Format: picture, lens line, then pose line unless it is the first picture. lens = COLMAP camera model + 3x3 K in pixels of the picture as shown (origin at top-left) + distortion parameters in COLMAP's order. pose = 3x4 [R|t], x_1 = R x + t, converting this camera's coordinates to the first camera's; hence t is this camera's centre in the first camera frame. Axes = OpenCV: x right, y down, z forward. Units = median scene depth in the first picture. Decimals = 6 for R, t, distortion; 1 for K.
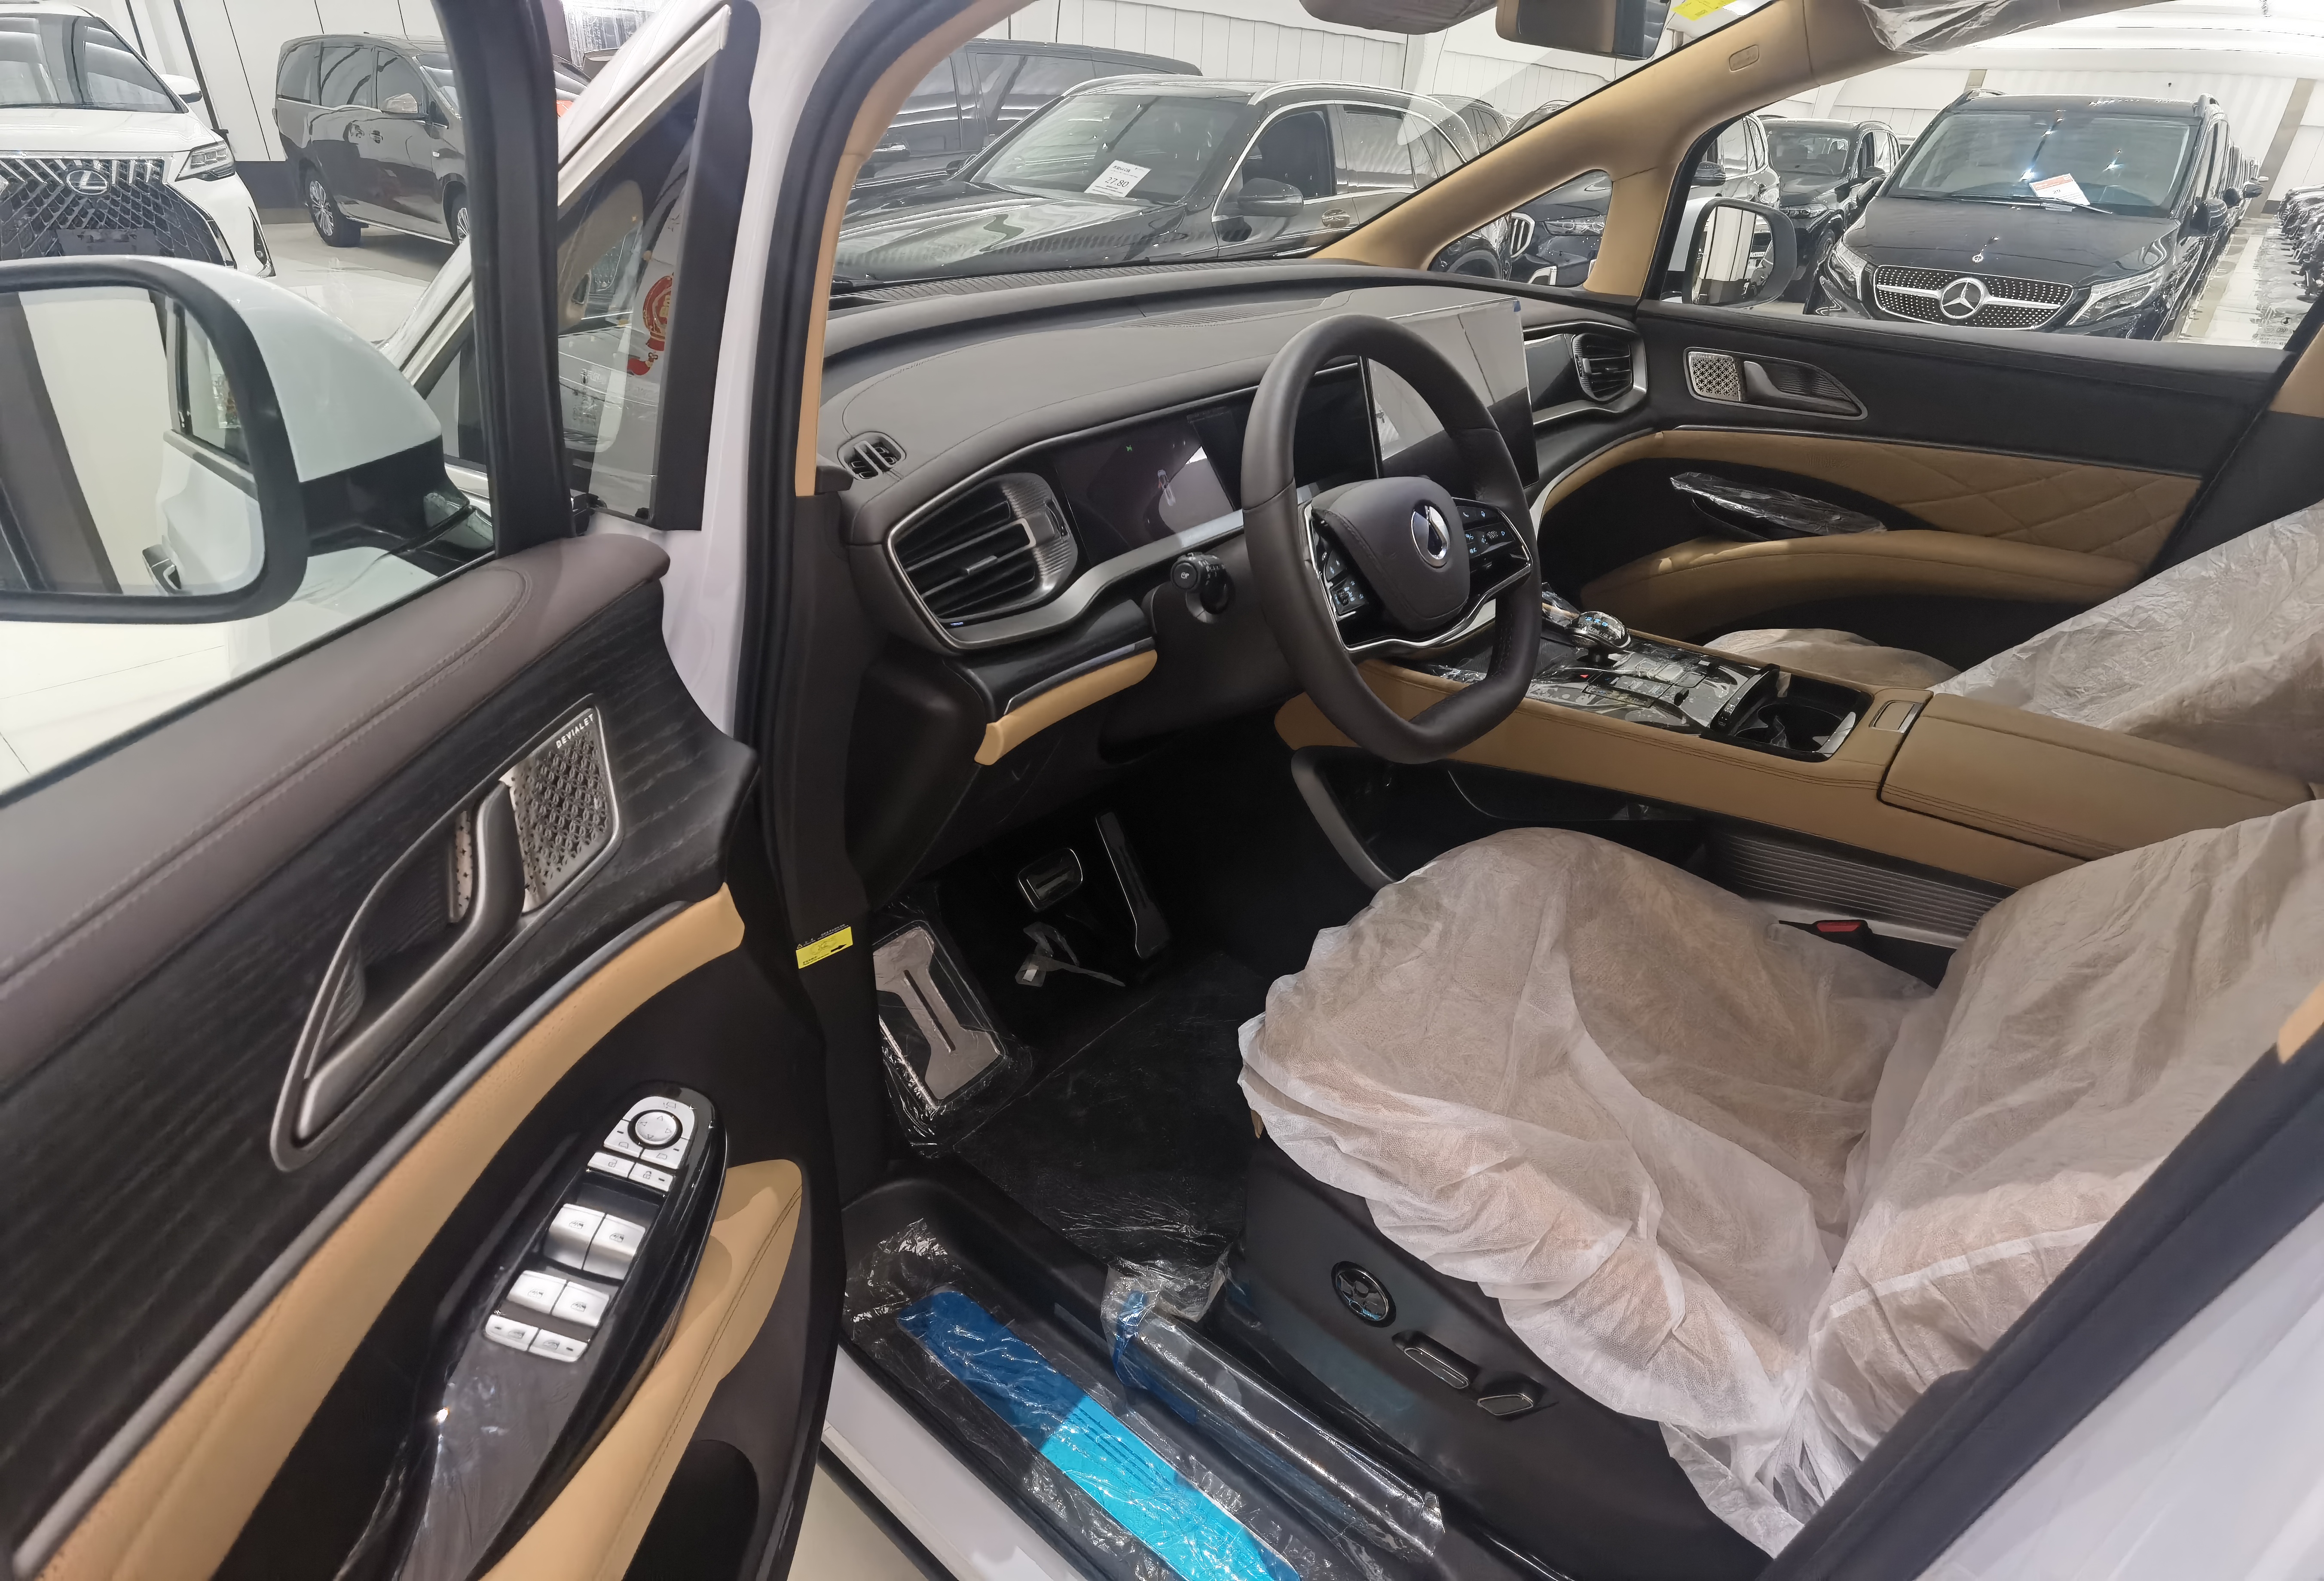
lens RADIAL K [[1214.2, 0, 1153.7], [0, 1214.2, 775.3], [0, 0, 1]] dist [-0.053581, 0.021970]
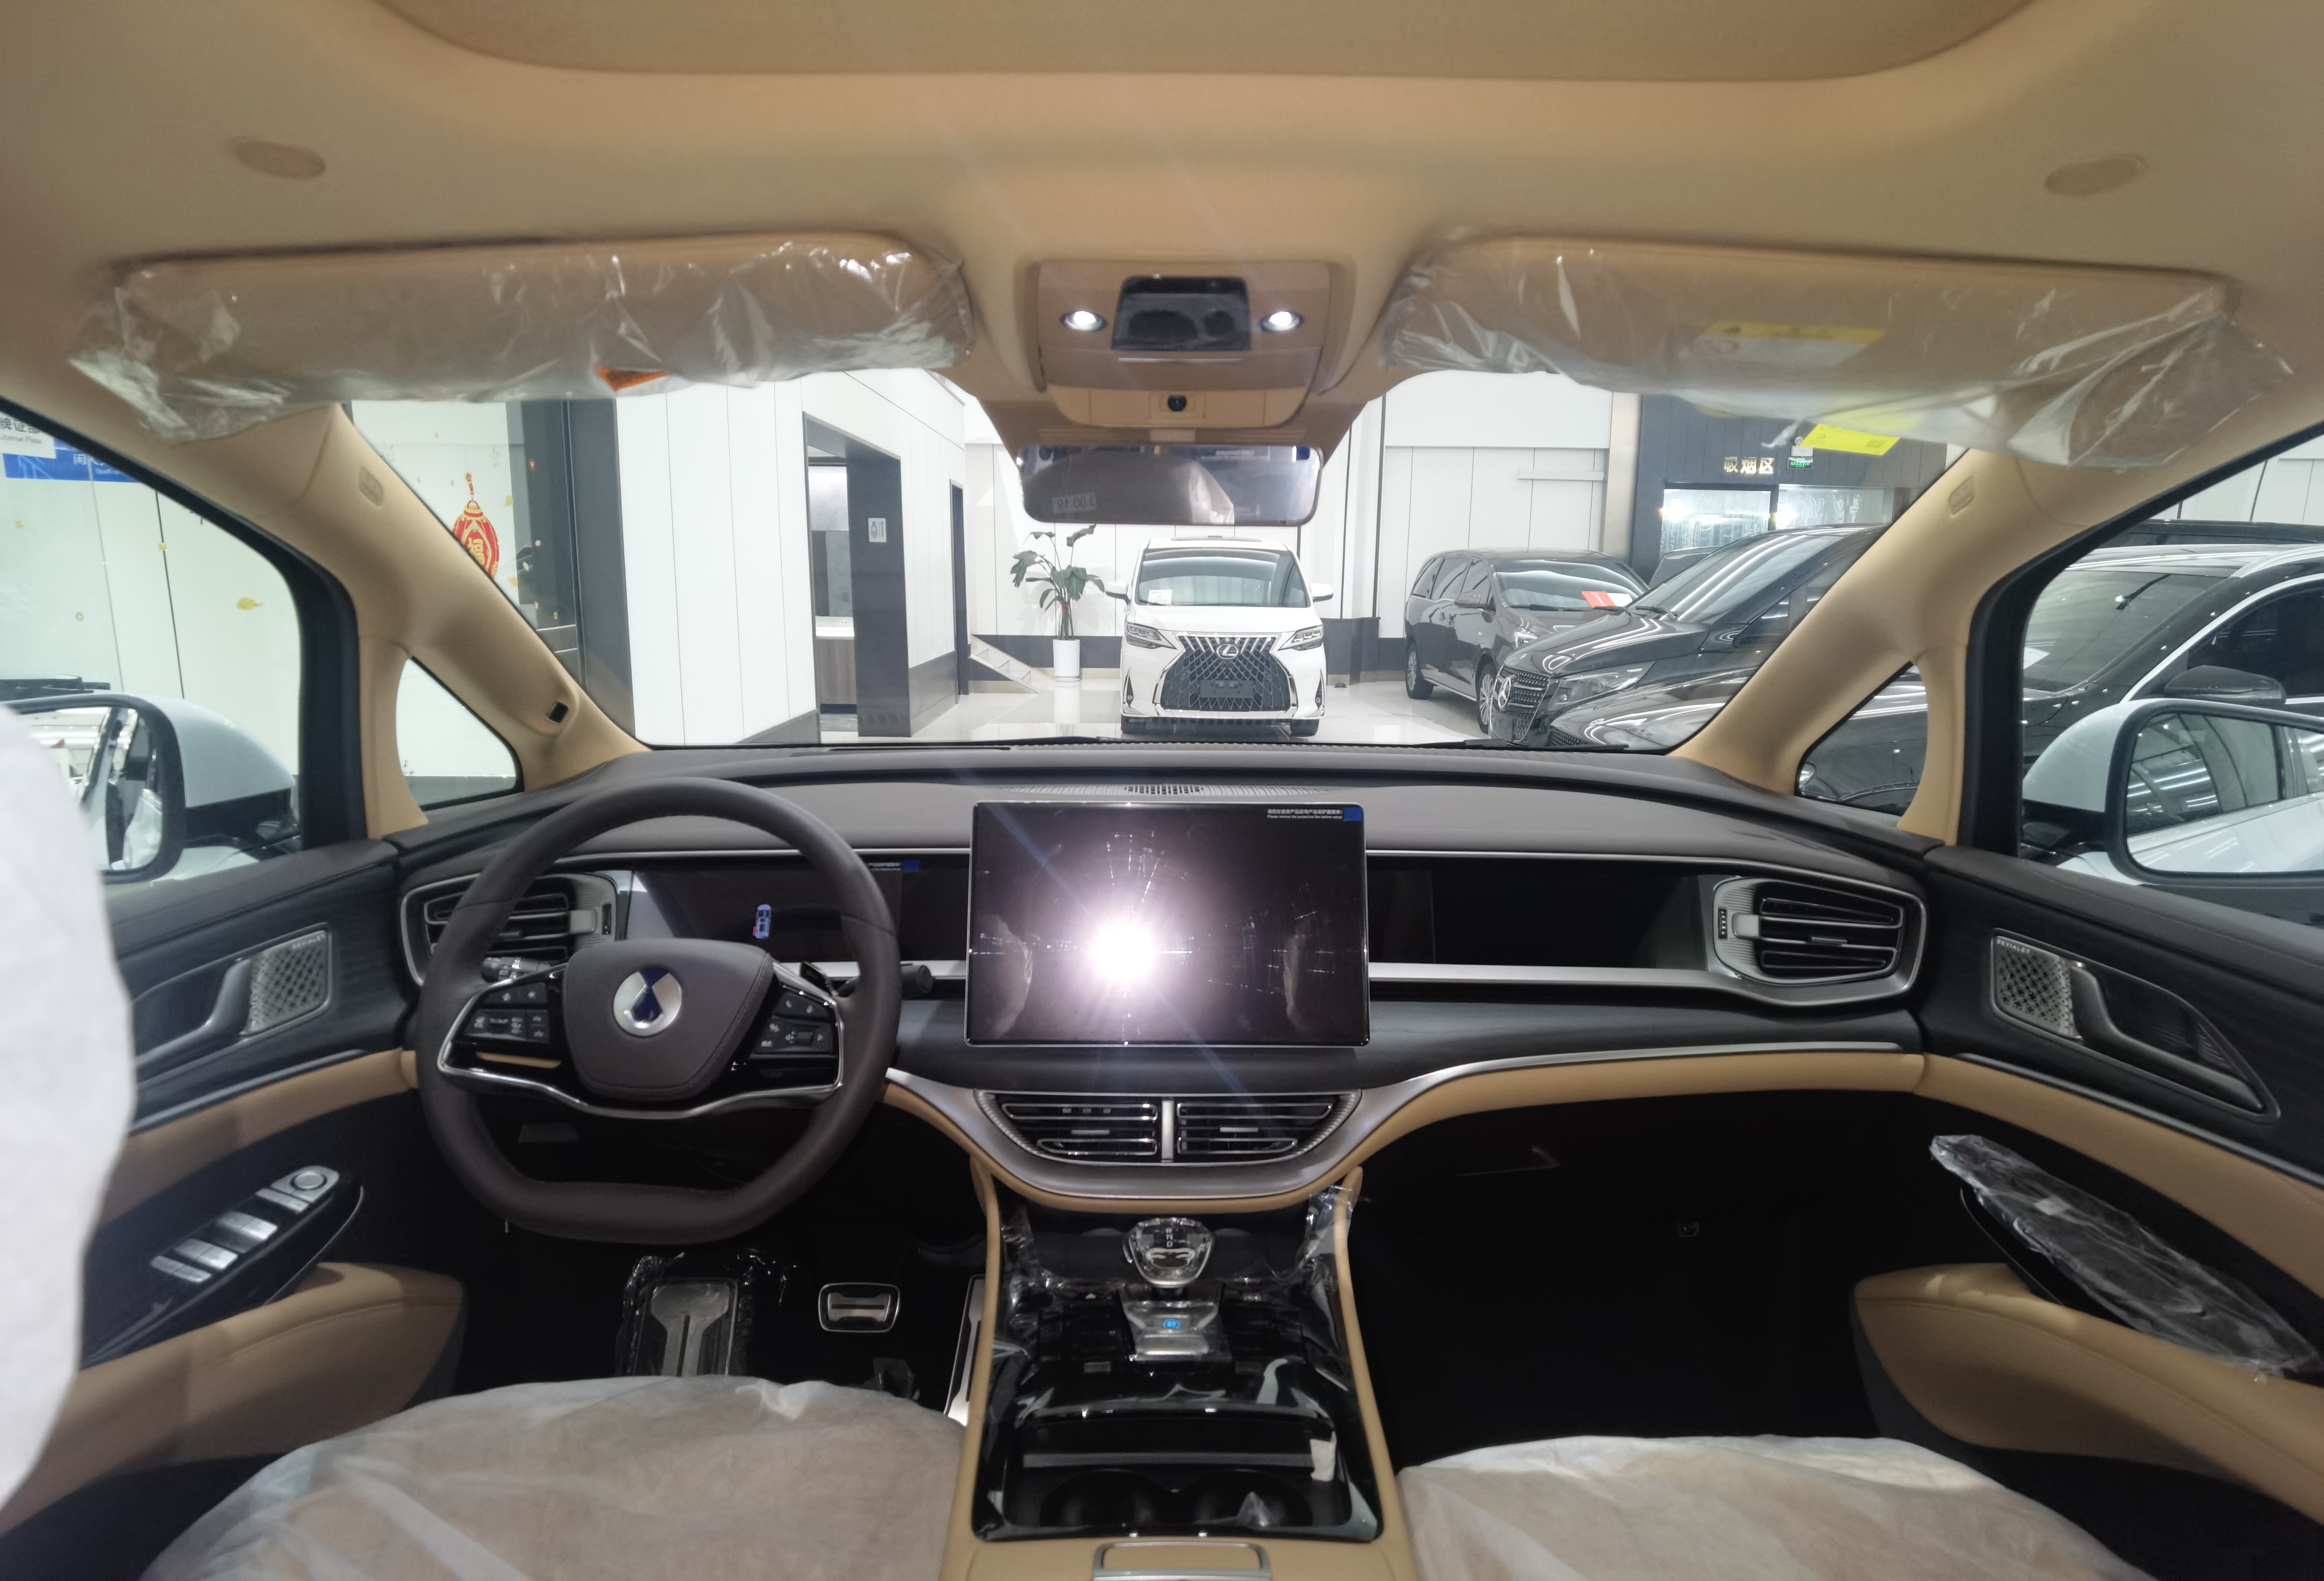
lens RADIAL K [[1186.1, 0, 1151.8], [0, 1186.1, 793.6], [0, 0, 1]] dist [0.012835, -0.032205]
pose [[0.635679, 0.094141, -0.766192, 0.648225], [-0.349150, 0.920275, -0.176602, -0.176290], [0.688482, 0.379778, 0.617869, 0.334755]]
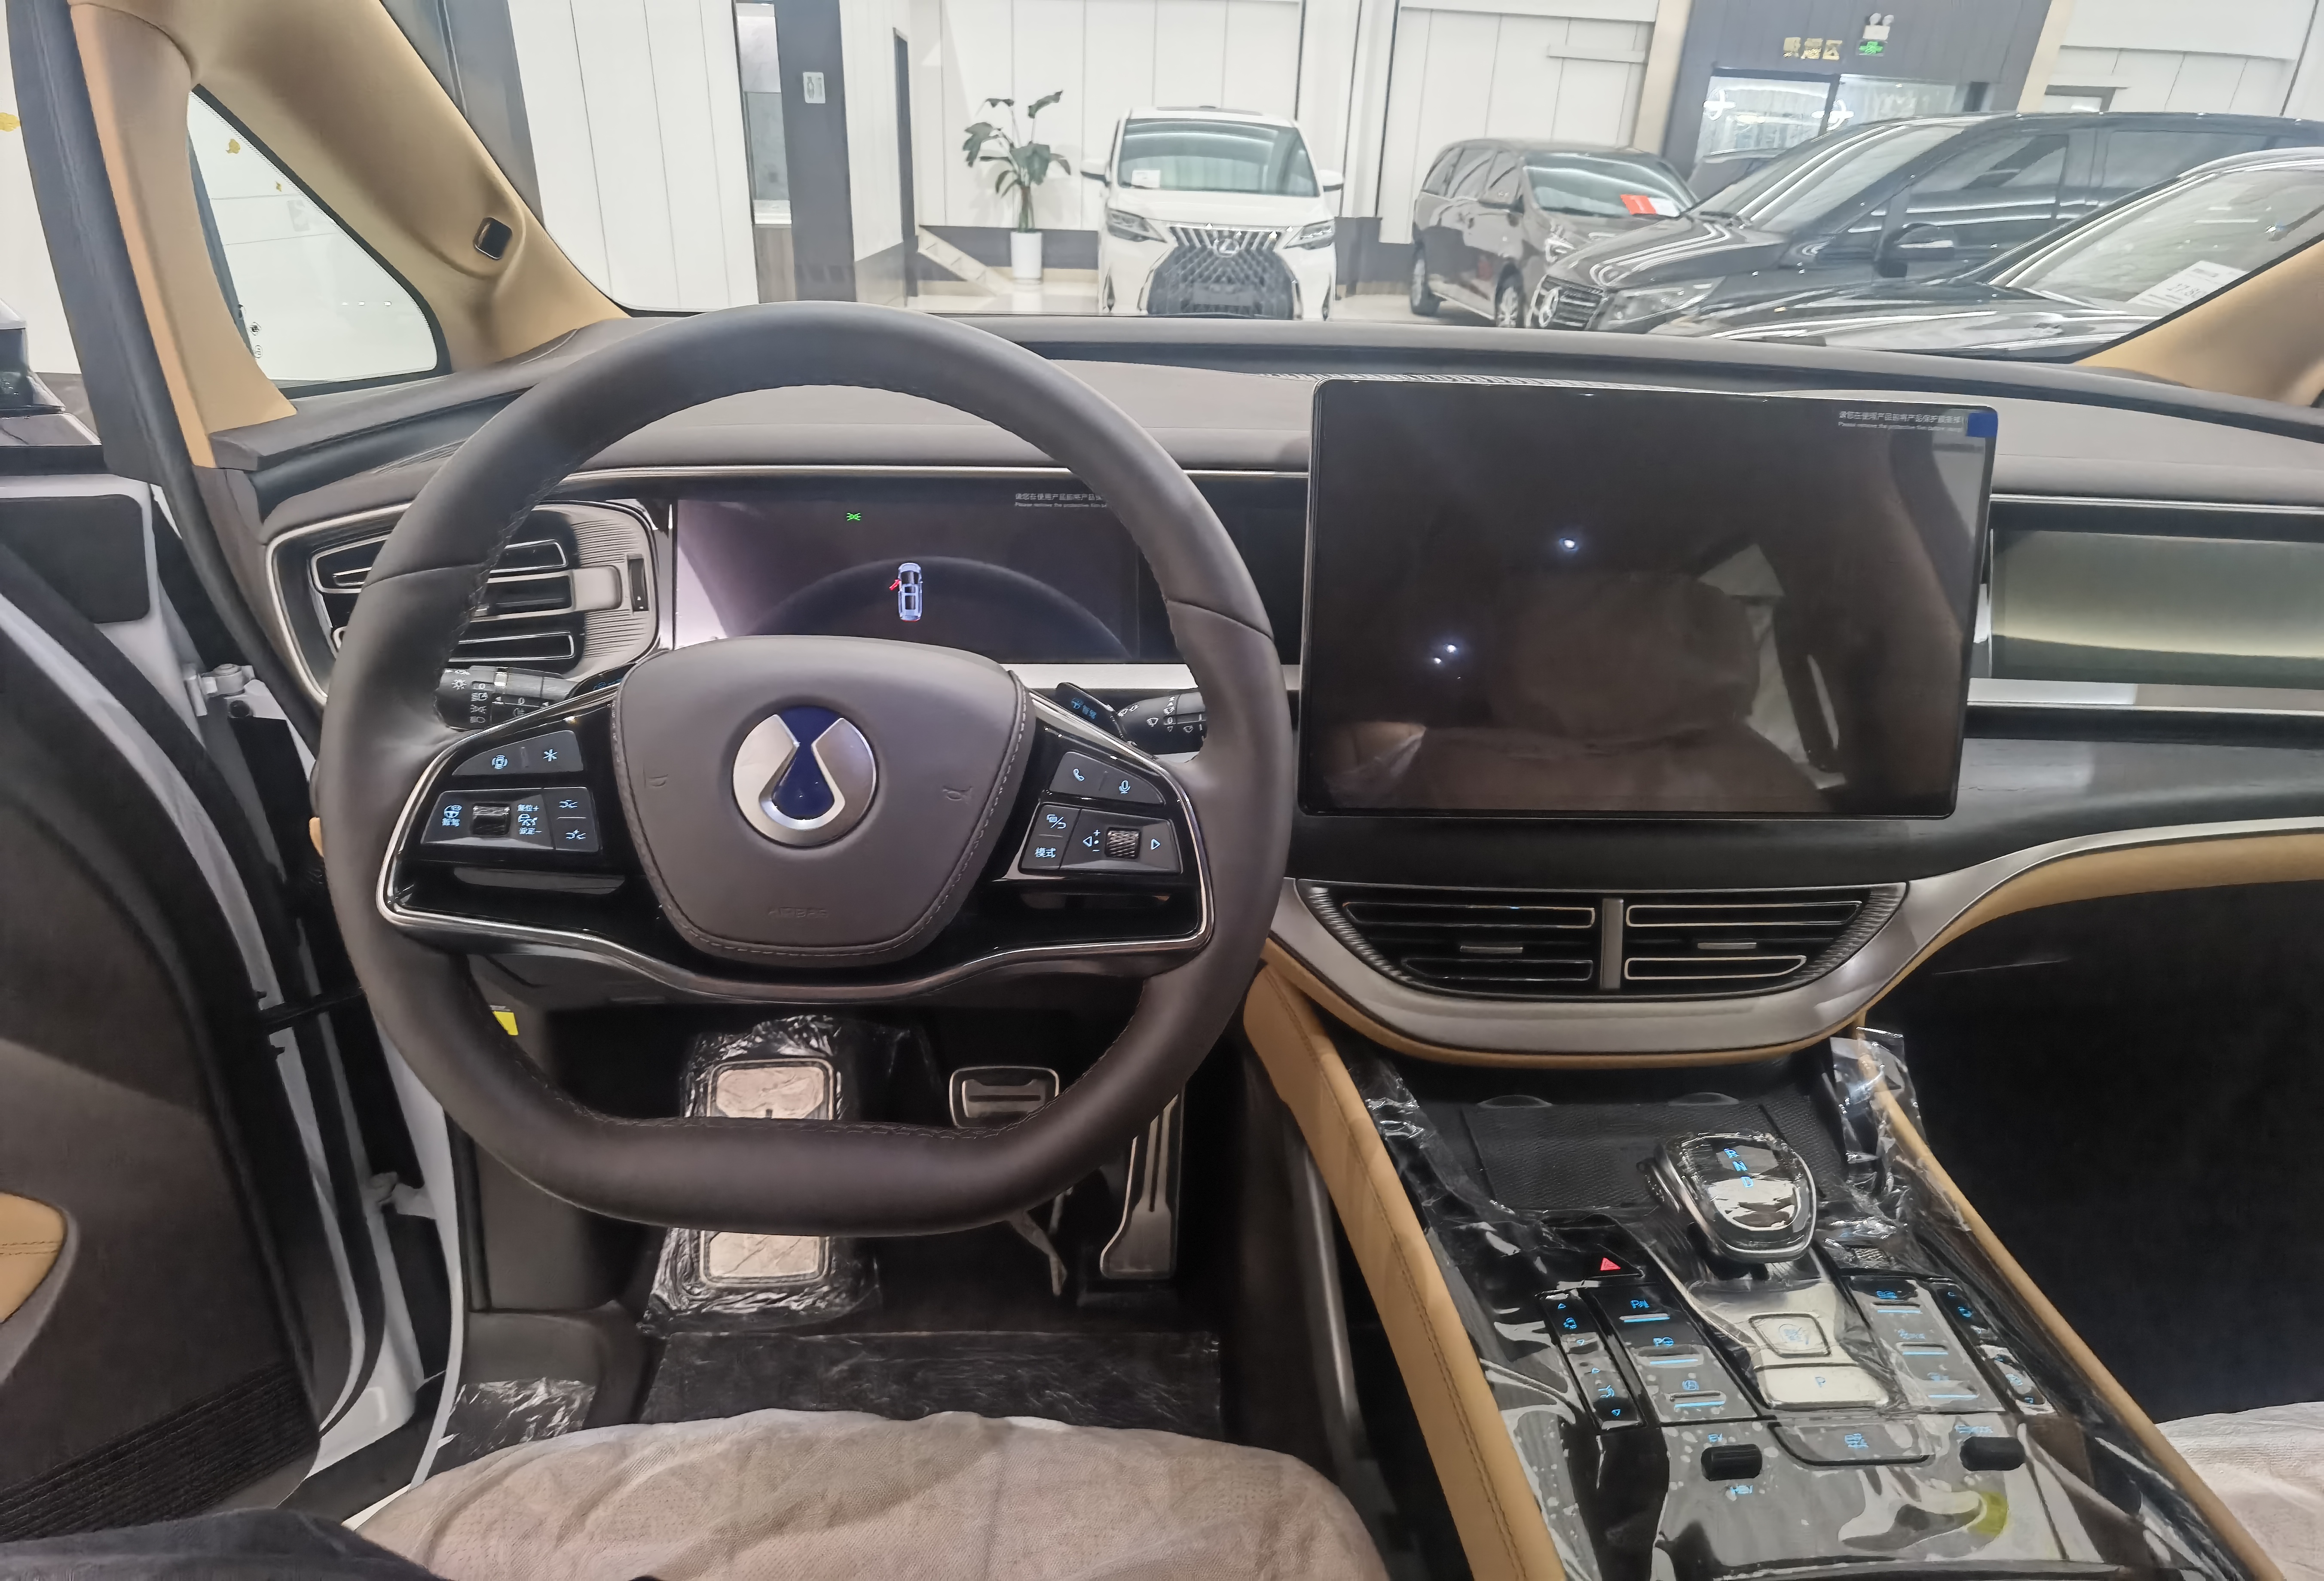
lens RADIAL K [[1214.2, 0, 1153.7], [0, 1214.2, 775.3], [0, 0, 1]] dist [-0.053581, 0.021970]
pose [[0.667368, 0.311954, -0.676243, 0.346075], [-0.360647, 0.929839, 0.073025, -0.153820], [0.651578, 0.195150, 0.733050, 0.399138]]
